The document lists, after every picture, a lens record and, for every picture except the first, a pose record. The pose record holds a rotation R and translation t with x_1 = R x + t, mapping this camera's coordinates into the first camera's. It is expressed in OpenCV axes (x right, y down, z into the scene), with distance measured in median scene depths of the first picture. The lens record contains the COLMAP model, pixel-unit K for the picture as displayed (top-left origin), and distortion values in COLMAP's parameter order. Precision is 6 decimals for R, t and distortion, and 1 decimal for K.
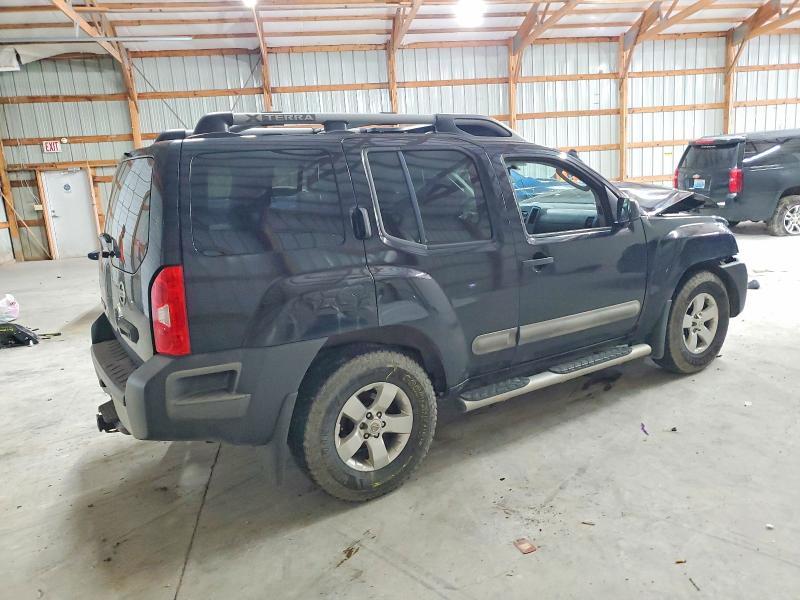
lens RADIAL K [[642.8, 0, 400.3], [0, 642.8, 315.0], [0, 0, 1]] dist [0.007894, 0.001115]
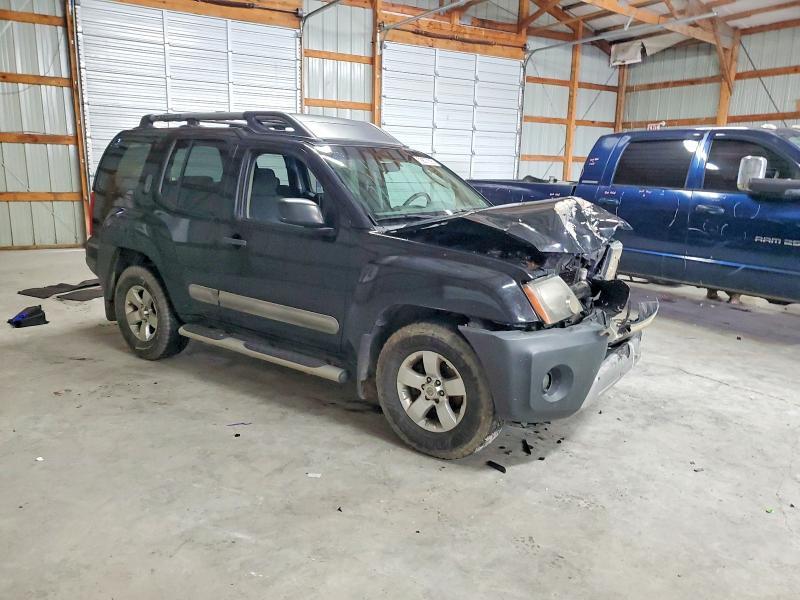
lens RADIAL K [[618.5, 0, 401.9], [0, 618.5, 329.3], [0, 0, 1]] dist [0.015369, 0.004448]
pose [[0.315214, 0.302764, -0.899430, 1.079807], [-0.246820, 0.941285, 0.230353, -0.210776], [0.916362, 0.149387, 0.371435, 0.704886]]
